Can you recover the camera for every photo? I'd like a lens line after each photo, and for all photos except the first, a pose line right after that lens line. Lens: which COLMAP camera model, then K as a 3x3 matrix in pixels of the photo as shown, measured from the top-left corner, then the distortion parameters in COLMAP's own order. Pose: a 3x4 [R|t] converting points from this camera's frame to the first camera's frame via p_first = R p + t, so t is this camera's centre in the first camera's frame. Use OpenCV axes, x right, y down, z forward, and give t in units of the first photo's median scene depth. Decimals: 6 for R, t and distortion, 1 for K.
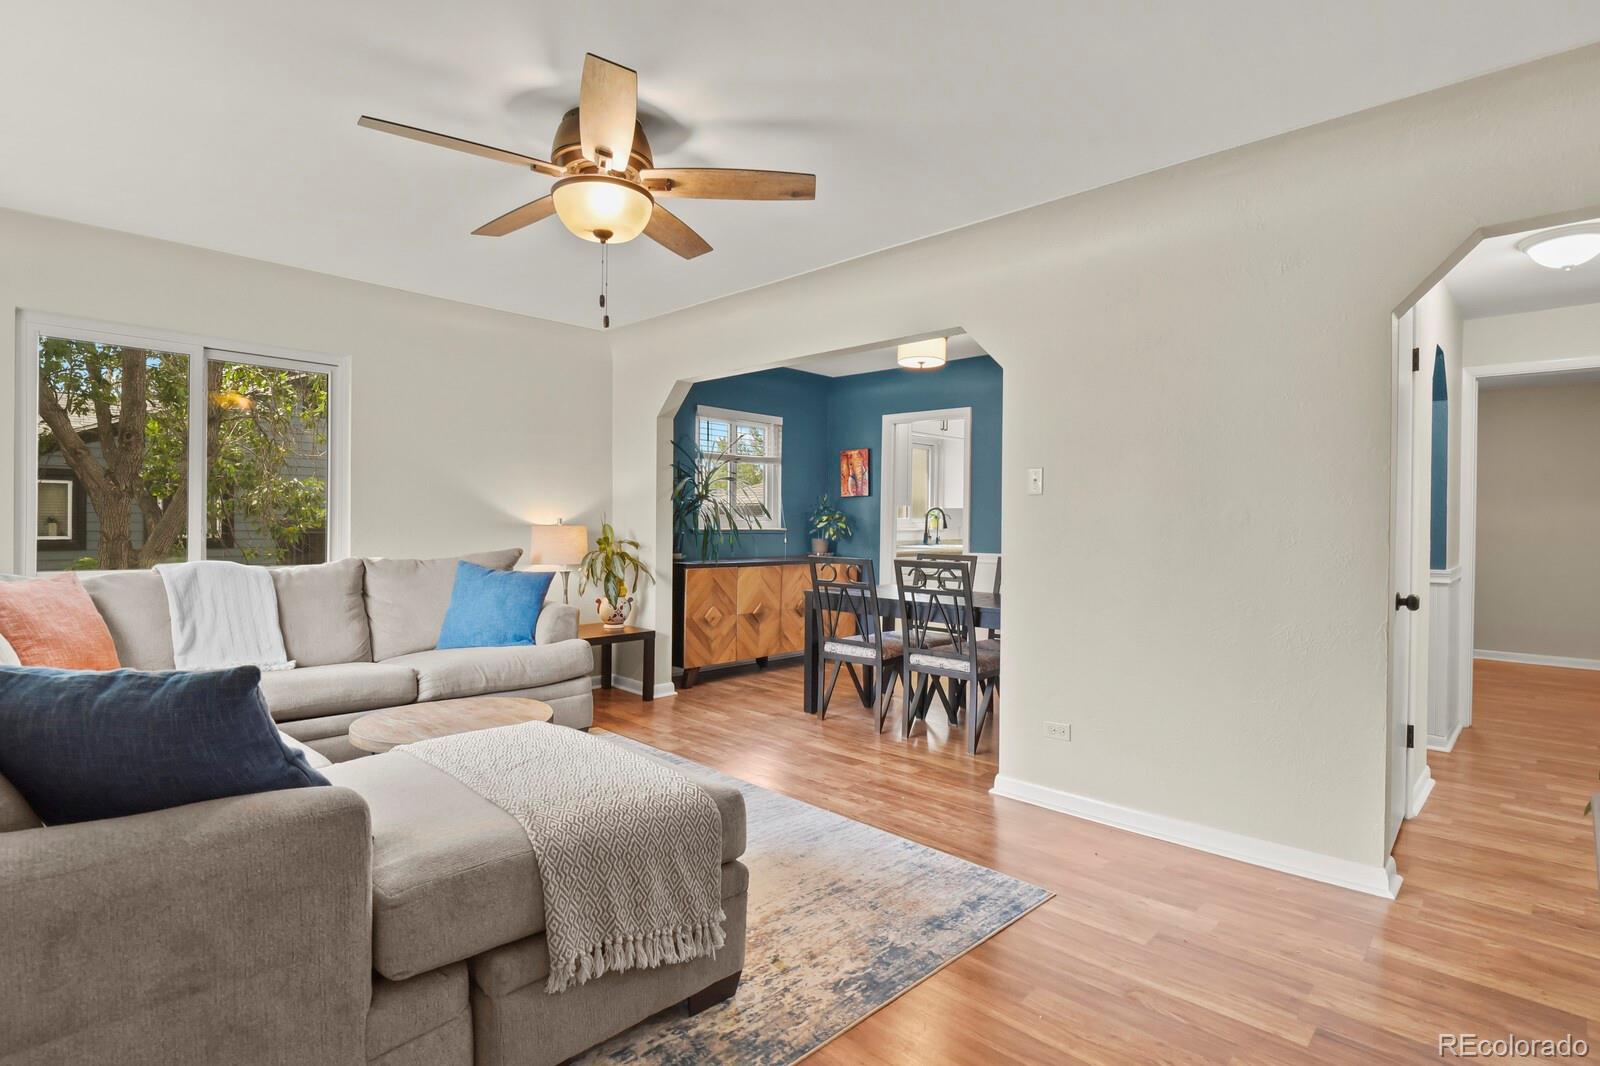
lens RADIAL K [[786.7, 0, 808.4], [0, 786.7, 533.2], [0, 0, 1]] dist [-0.000739, -0.006500]
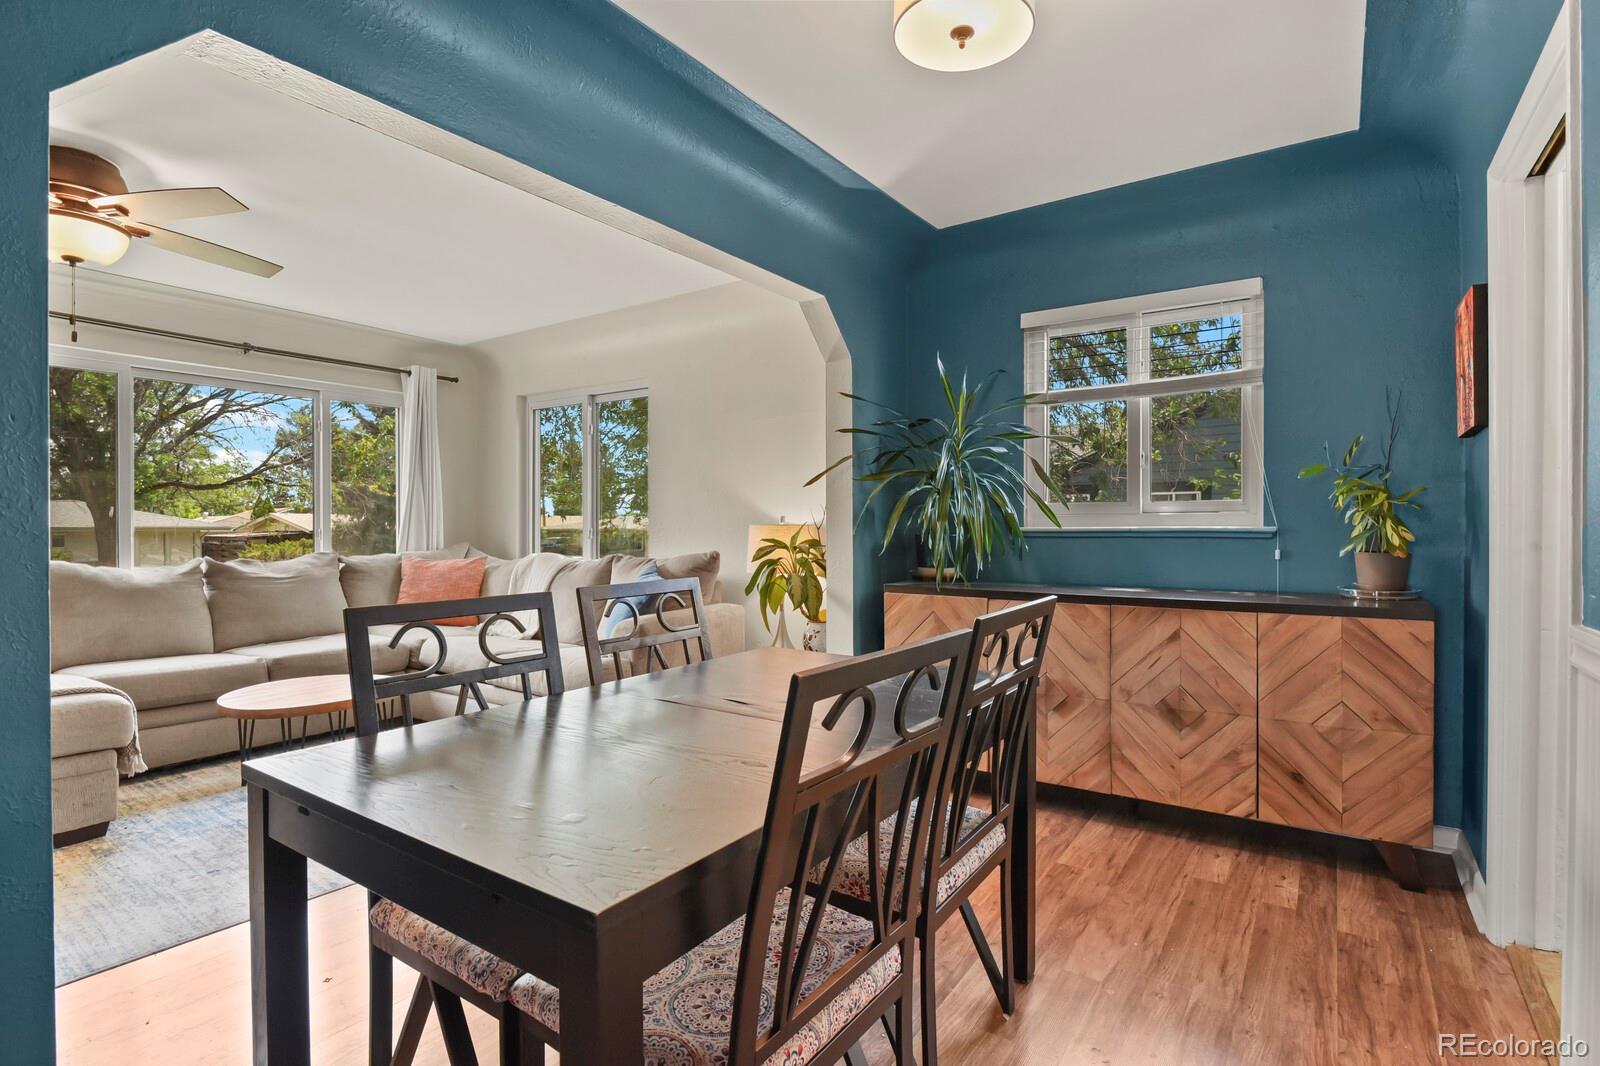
lens RADIAL K [[786.7, 0, 806.6], [0, 786.7, 518.1], [0, 0, 1]] dist [-0.000739, -0.006500]
pose [[0.157482, -0.017671, -0.987364, 0.439271], [-0.005148, 0.999812, -0.018714, -0.001489], [0.987508, 0.008030, 0.157362, 0.817073]]
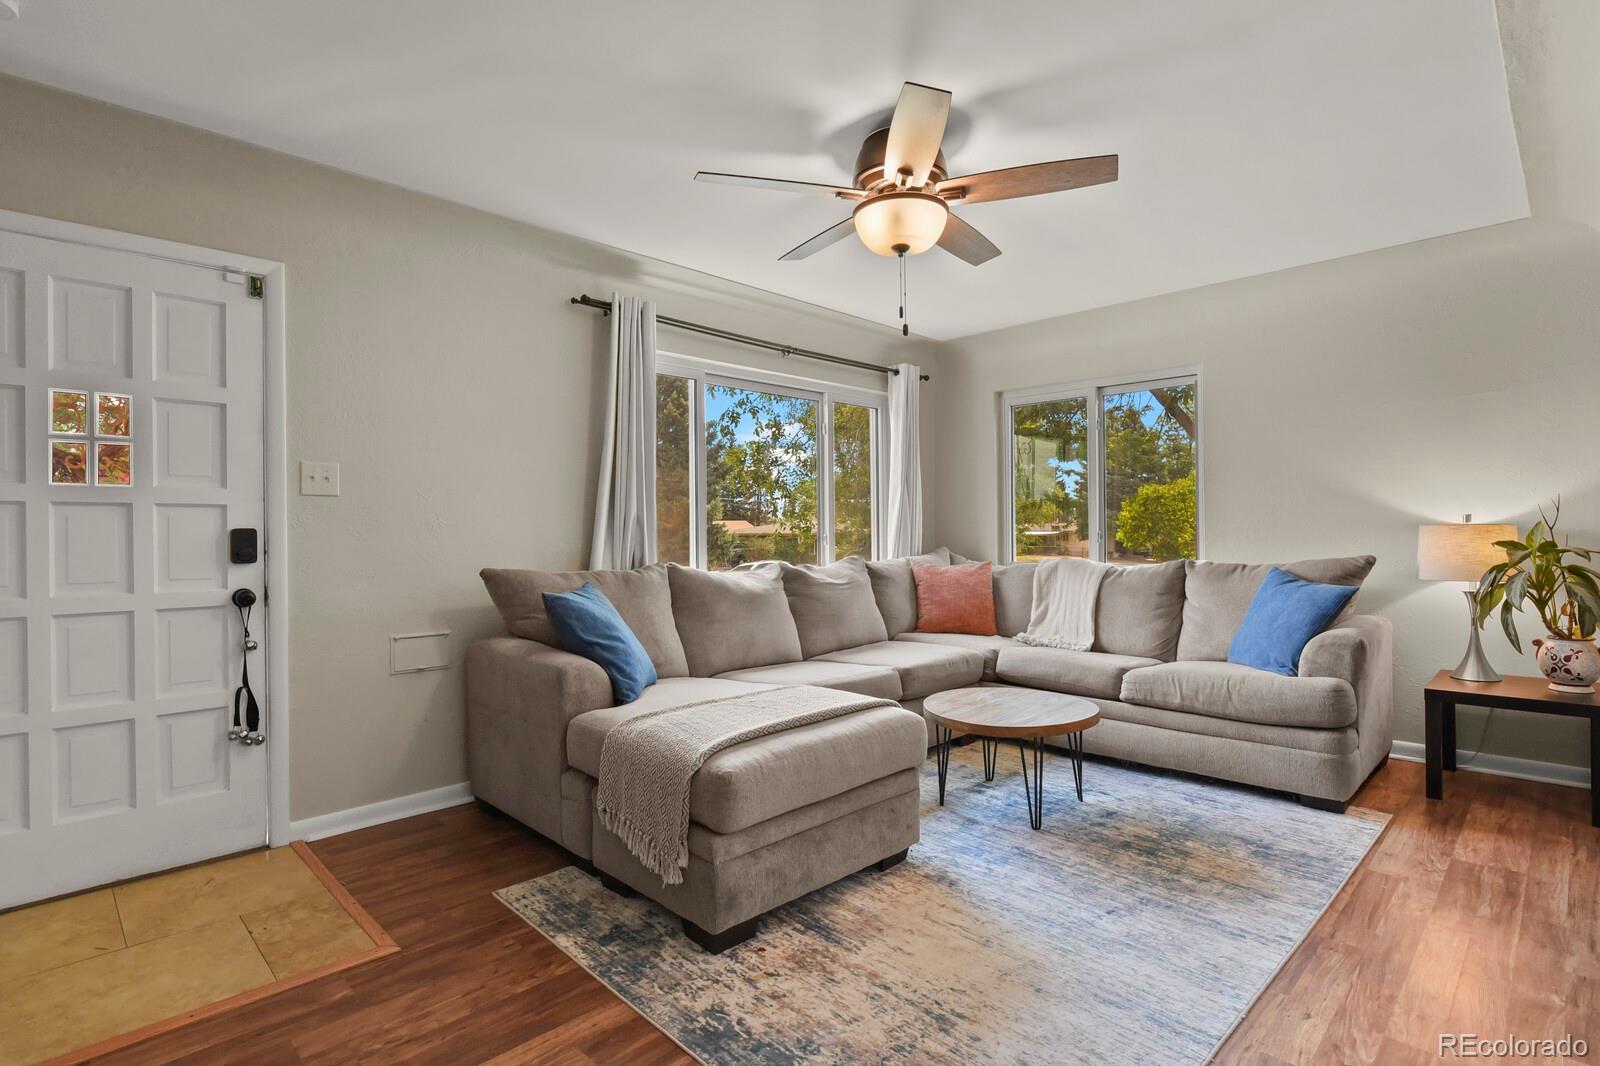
lens RADIAL K [[786.7, 0, 805.7], [0, 786.7, 529.7], [0, 0, 1]] dist [-0.000739, -0.006500]
pose [[-0.018347, -0.011050, -0.999771, 0.345282], [0.000764, 0.999938, -0.011066, 0.002114], [0.999831, -0.000967, -0.018338, 0.393593]]
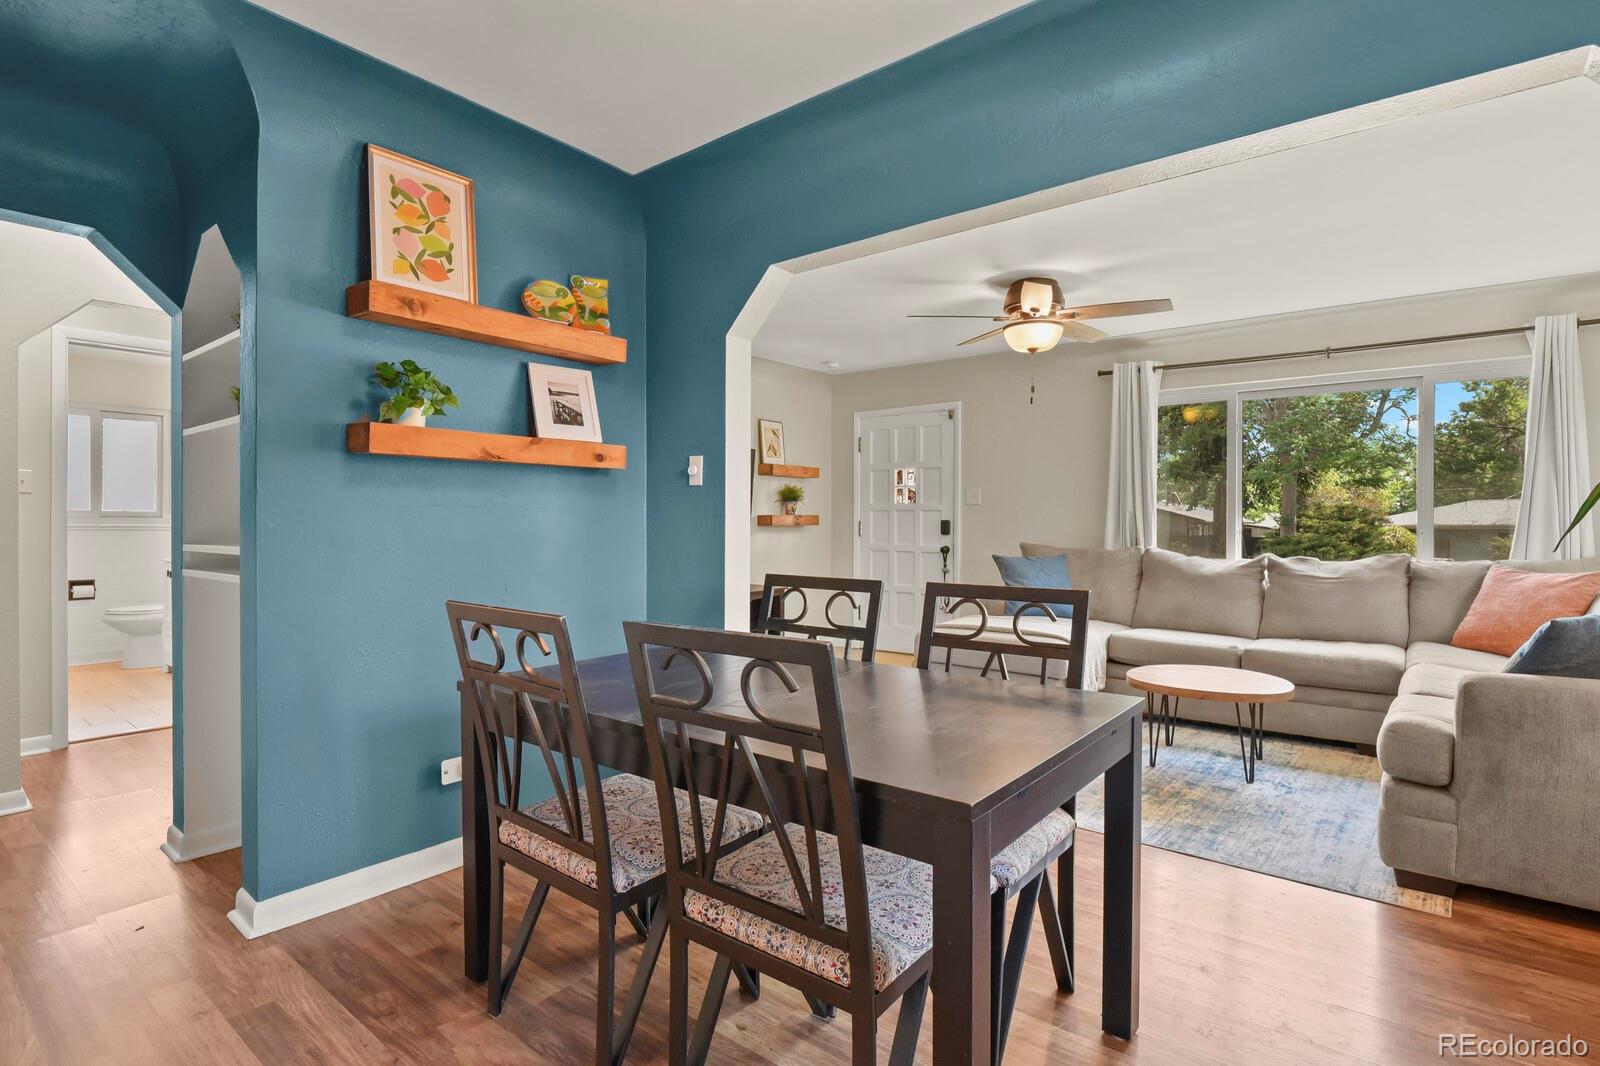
lens RADIAL K [[786.7, 0, 813.3], [0, 786.7, 528.5], [0, 0, 1]] dist [-0.000739, -0.006500]
pose [[-0.995491, -0.012730, -0.094002, 0.158921], [-0.014408, 0.999749, 0.017186, -0.008962], [0.093760, 0.018463, -0.995424, 1.164665]]
